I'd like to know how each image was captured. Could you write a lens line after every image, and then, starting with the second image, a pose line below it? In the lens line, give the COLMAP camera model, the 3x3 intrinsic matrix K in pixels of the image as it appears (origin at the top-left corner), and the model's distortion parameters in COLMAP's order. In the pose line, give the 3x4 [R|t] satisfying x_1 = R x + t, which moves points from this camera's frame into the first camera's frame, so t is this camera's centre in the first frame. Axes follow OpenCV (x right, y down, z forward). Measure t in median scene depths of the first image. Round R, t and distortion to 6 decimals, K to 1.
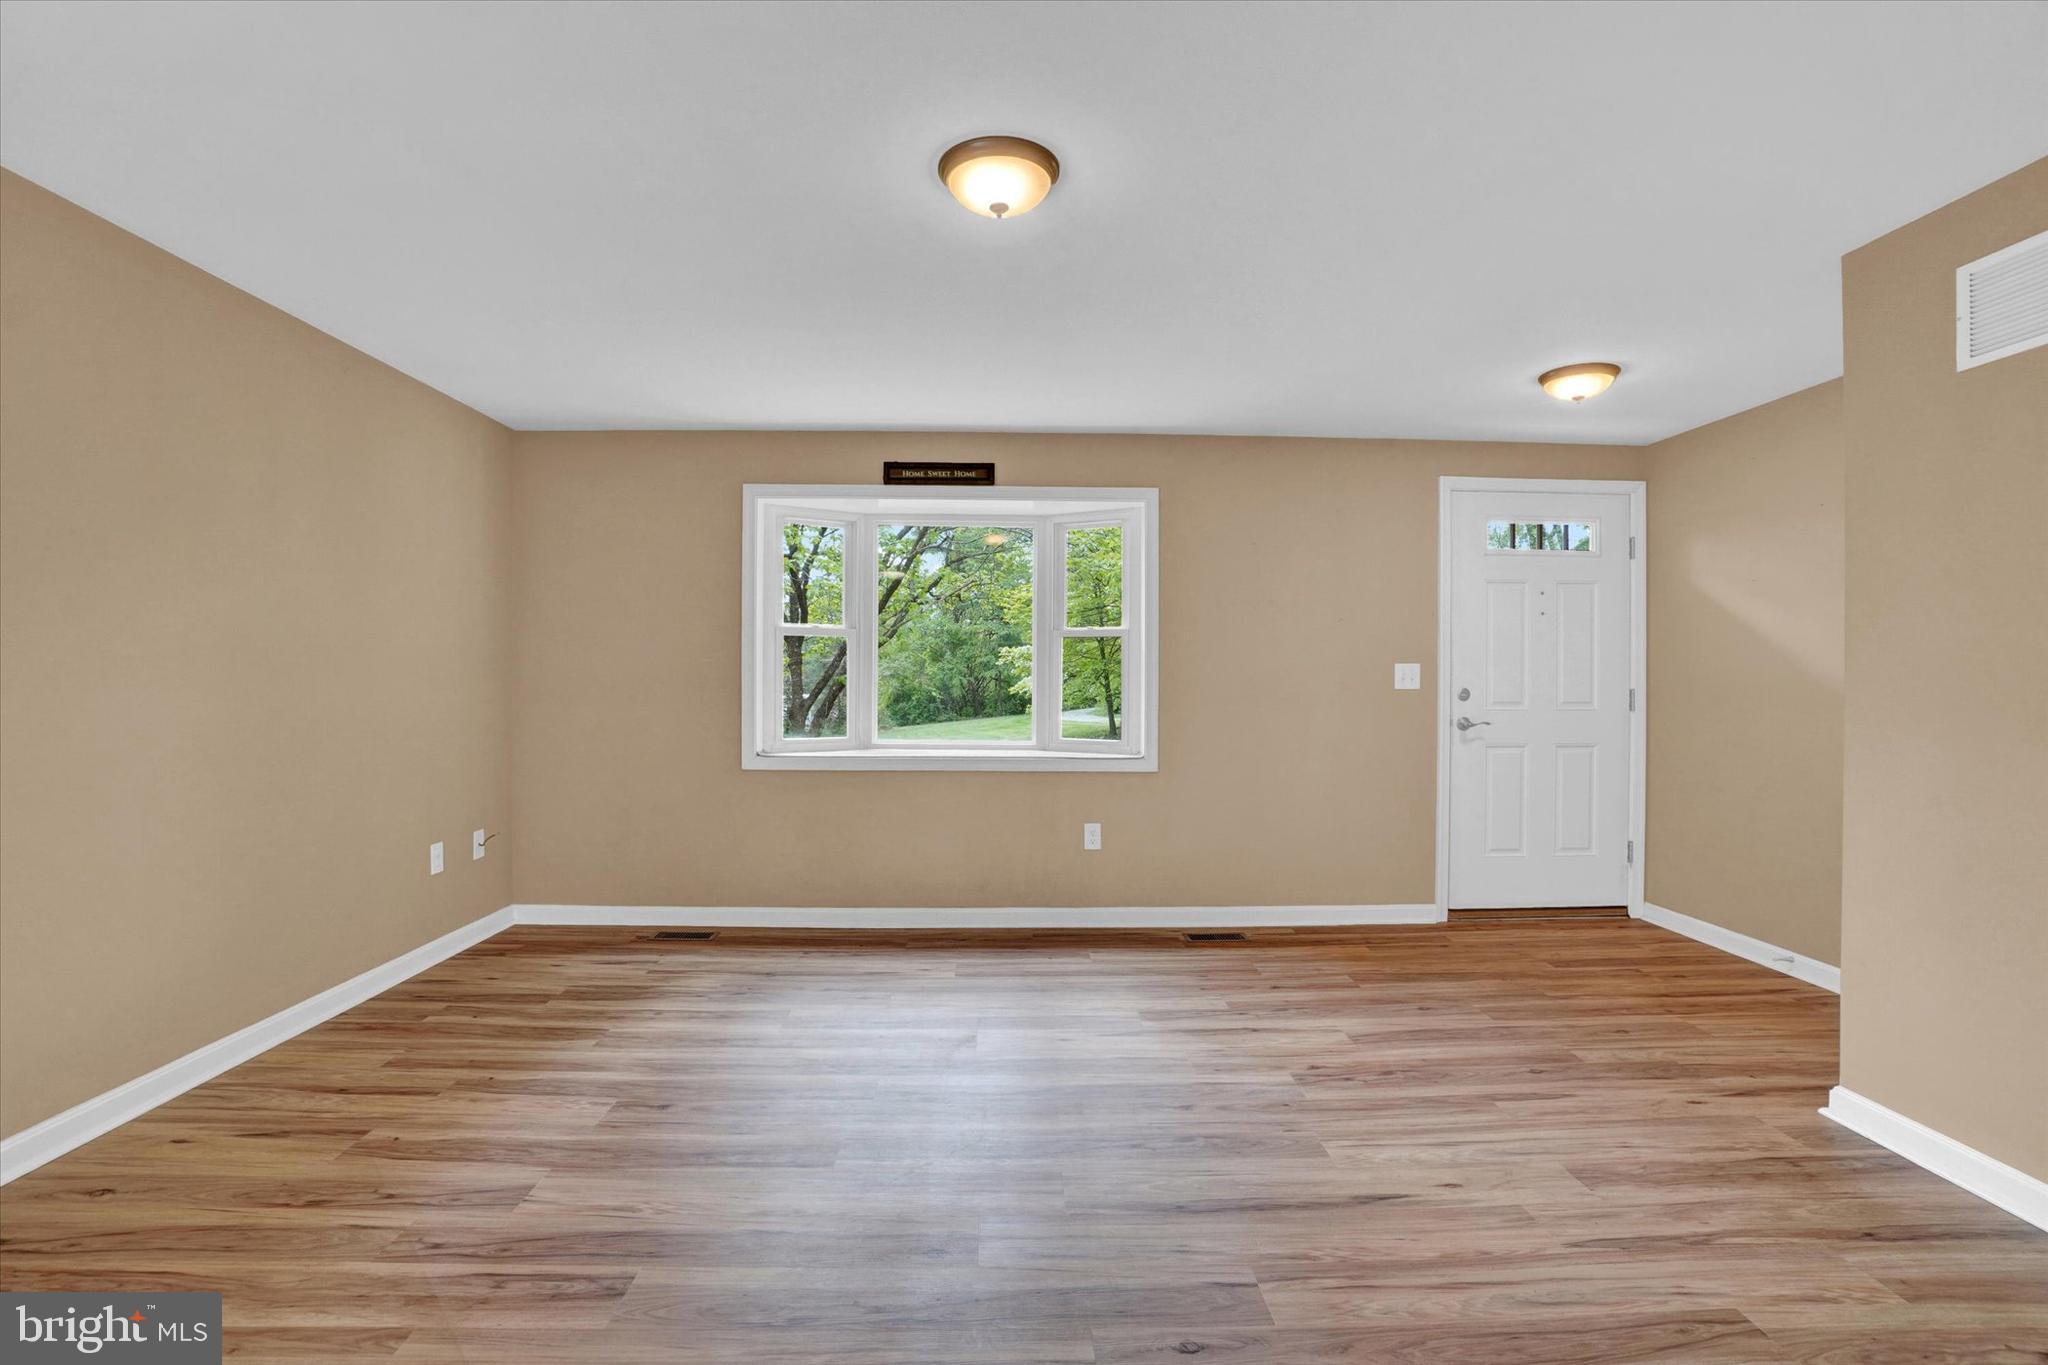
lens RADIAL K [[904.1, 0, 1024.0], [0, 904.1, 682.5], [0, 0, 1]] dist [-0.055460, 0.017178]
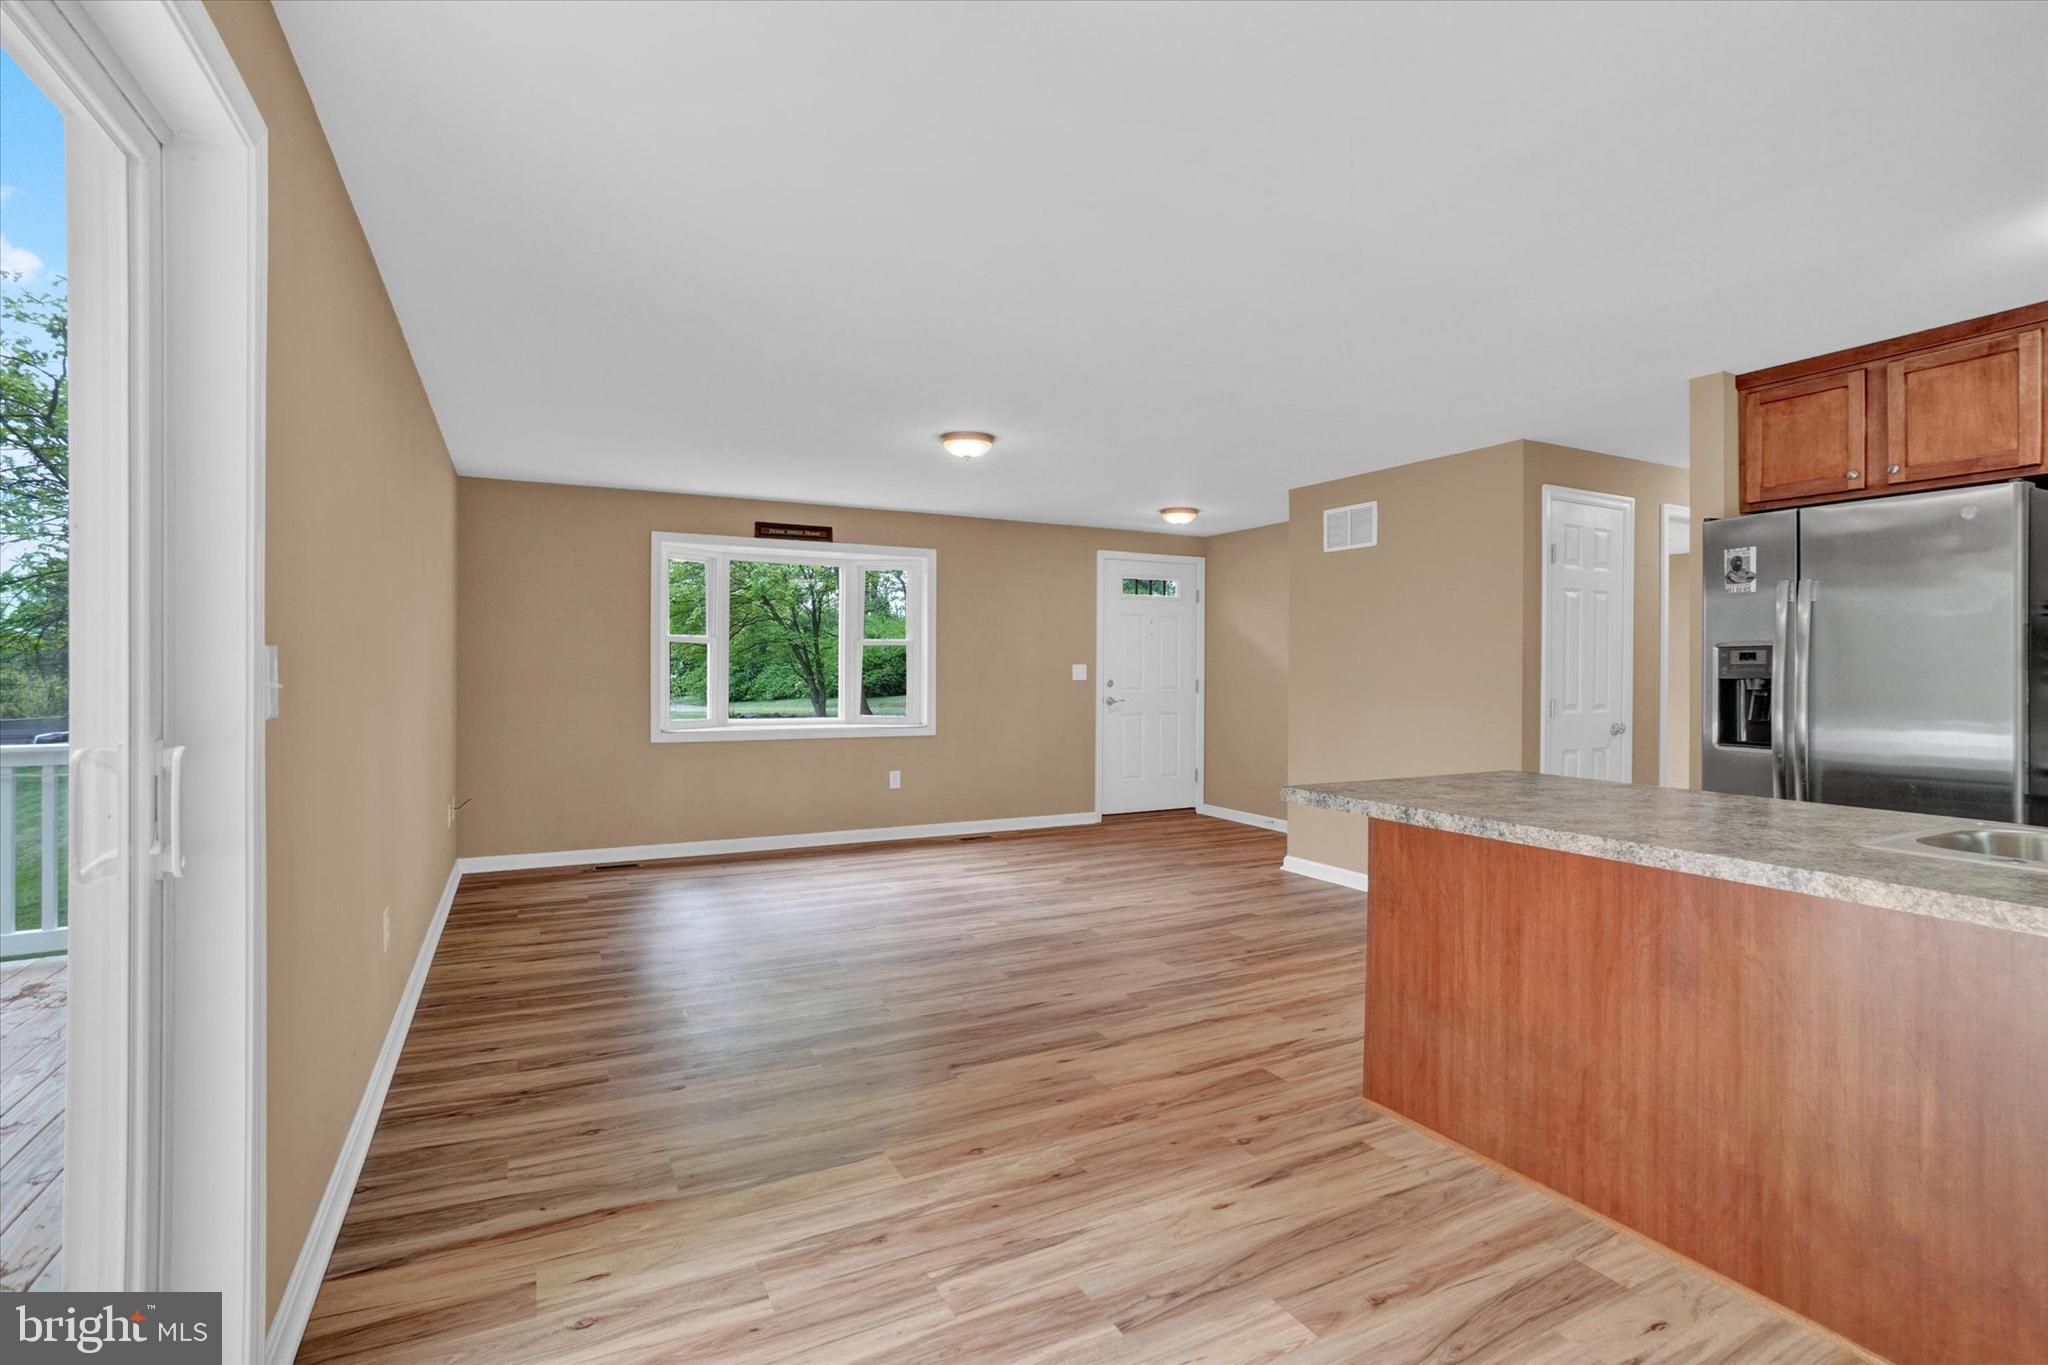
lens RADIAL K [[943.2, 0, 1024.0], [0, 943.2, 682.5], [0, 0, 1]] dist [0.000914, 0.000056]
pose [[0.900941, -0.007307, 0.433880, -0.421712], [0.000315, 0.999869, 0.016185, -0.016587], [-0.433942, -0.014445, 0.900825, -0.517521]]
